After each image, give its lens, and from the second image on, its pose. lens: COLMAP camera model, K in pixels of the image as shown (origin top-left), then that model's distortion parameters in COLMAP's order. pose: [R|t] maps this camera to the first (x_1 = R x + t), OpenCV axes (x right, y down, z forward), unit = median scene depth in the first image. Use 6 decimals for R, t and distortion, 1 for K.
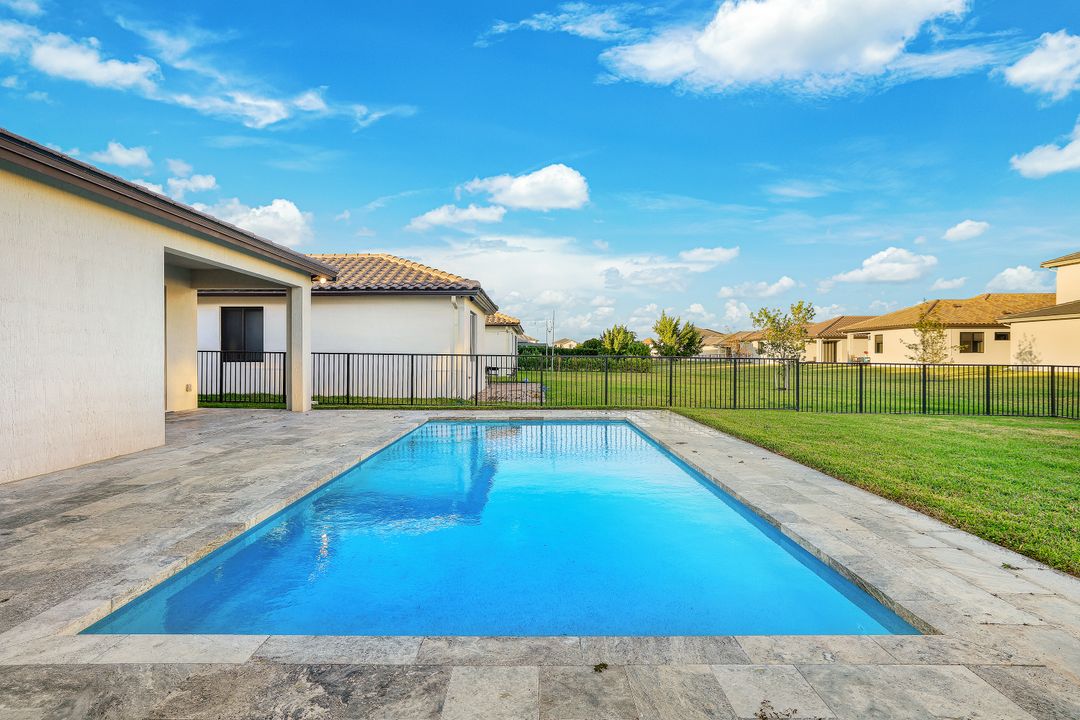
lens RADIAL K [[551.0, 0, 540.0], [0, 551.0, 360.0], [0, 0, 1]] dist [-0.004634, -0.000466]
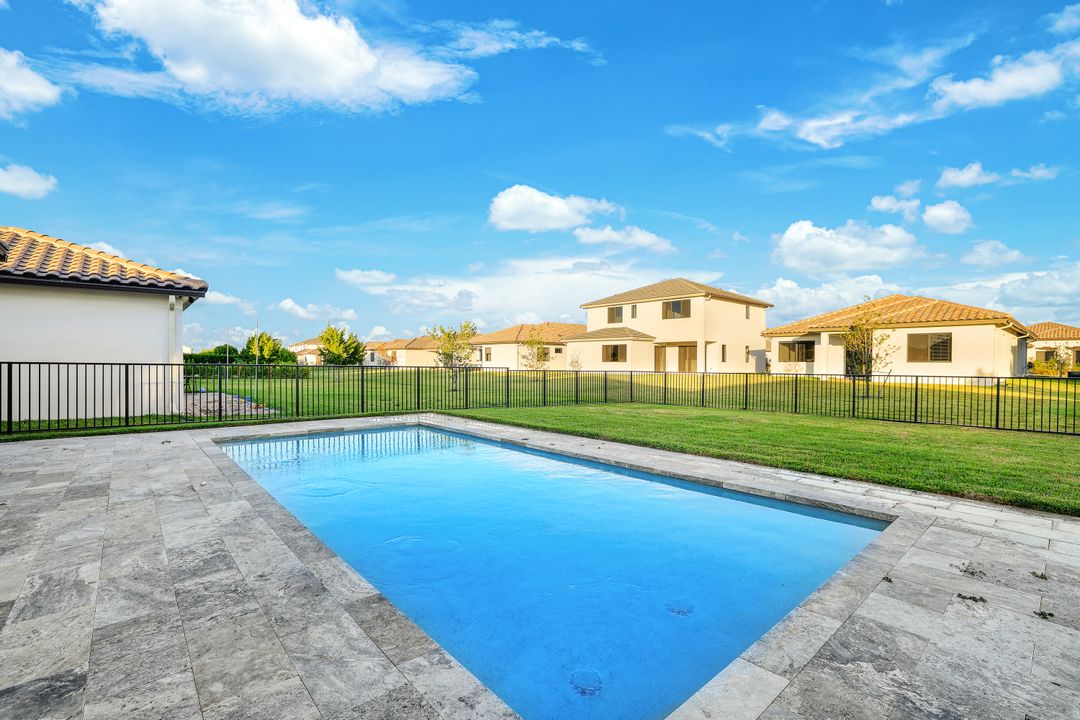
lens RADIAL K [[470.2, 0, 530.5], [0, 470.2, 349.5], [0, 0, 1]] dist [-0.007486, 0.000212]
pose [[0.754506, 0.019281, 0.656010, -0.236523], [0.002598, 0.999473, -0.032364, -0.008495], [-0.656288, 0.026123, 0.754058, 0.099322]]
